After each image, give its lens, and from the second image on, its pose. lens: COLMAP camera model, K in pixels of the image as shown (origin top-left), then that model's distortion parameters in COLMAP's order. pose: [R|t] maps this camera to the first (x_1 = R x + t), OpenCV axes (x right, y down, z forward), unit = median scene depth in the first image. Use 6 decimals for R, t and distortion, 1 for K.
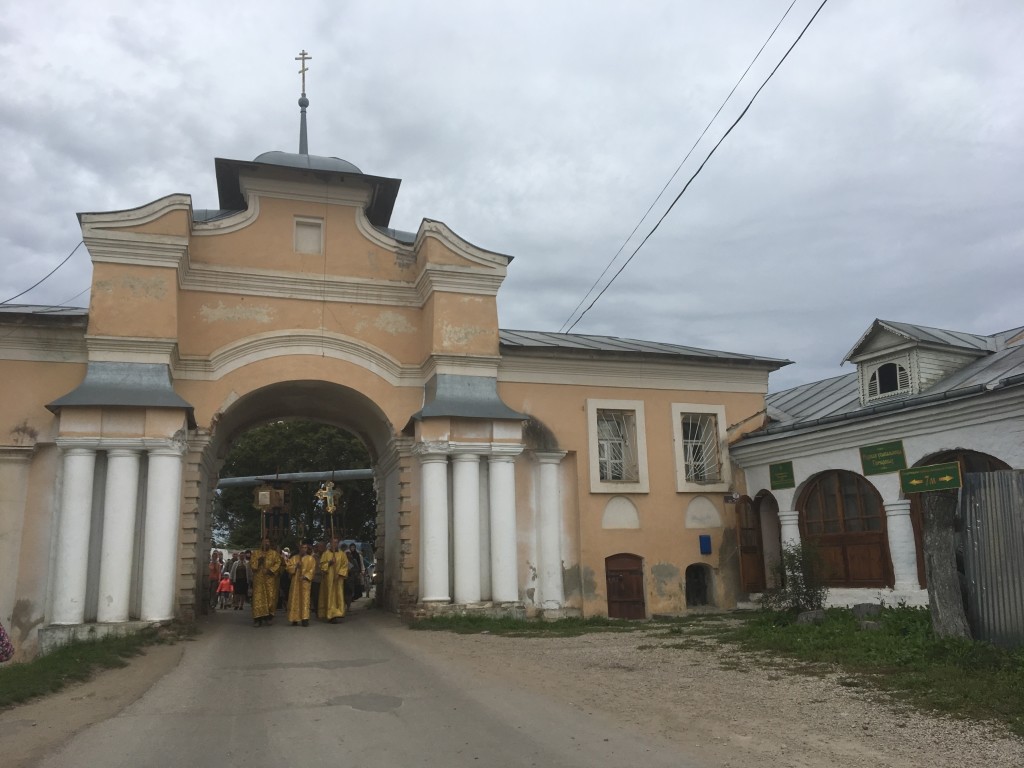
lens RADIAL K [[843.8, 0, 491.4], [0, 843.8, 388.6], [0, 0, 1]] dist [0.097687, -0.139531]
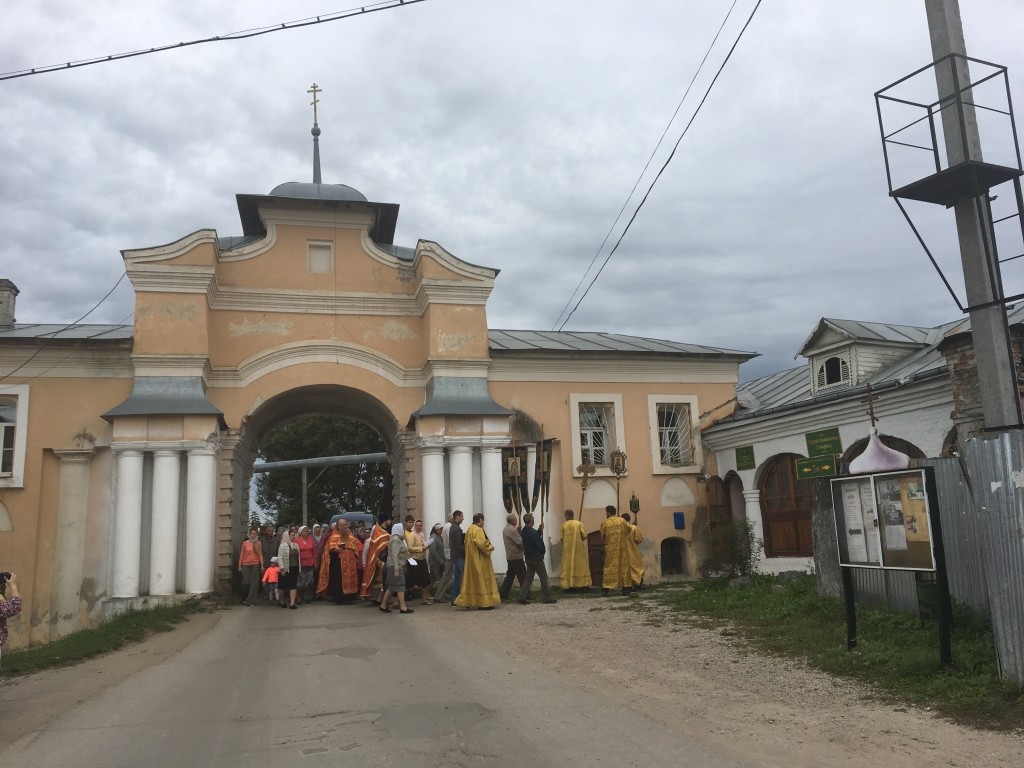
lens RADIAL K [[843.8, 0, 493.3], [0, 843.8, 388.0], [0, 0, 1]] dist [0.097687, -0.139531]
pose [[0.998349, -0.024905, -0.051764, 0.074328], [0.026442, 0.999224, 0.029210, -0.033017], [0.050996, -0.030531, 0.998232, -0.135193]]
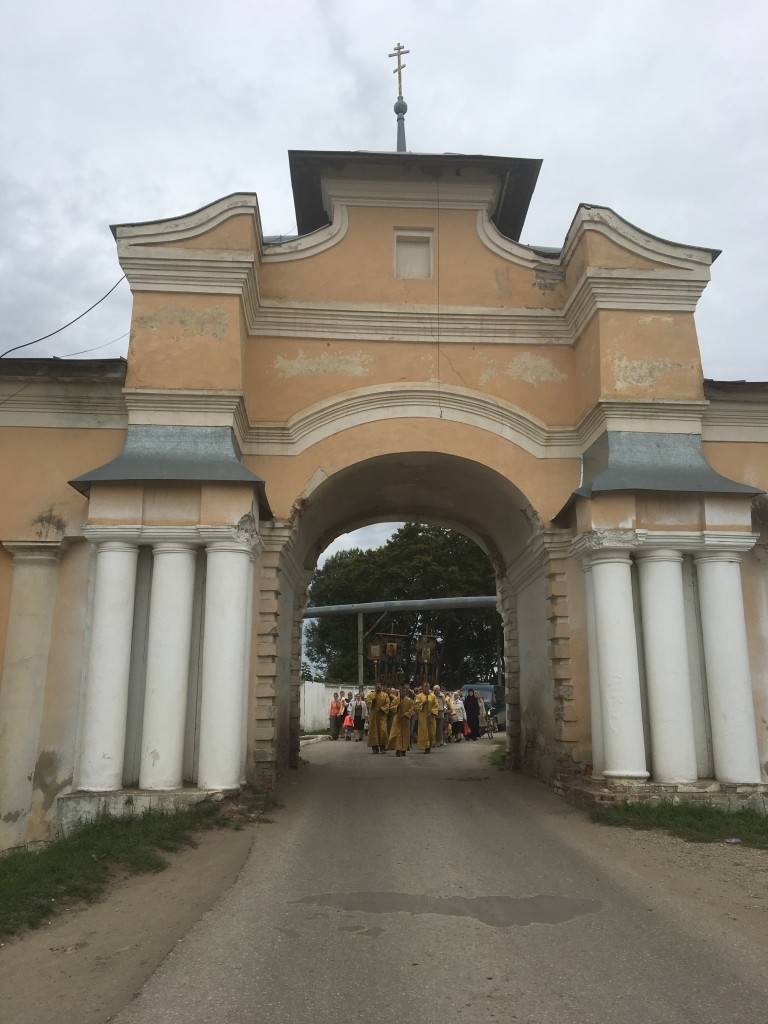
lens RADIAL K [[843.8, 0, 372.6], [0, 843.8, 515.3], [0, 0, 1]] dist [0.097687, -0.139531]
pose [[0.970367, -0.027374, -0.240081, -0.084746], [0.024629, 0.999593, -0.014429, 0.053674], [0.240378, 0.008088, 0.970646, 0.303791]]
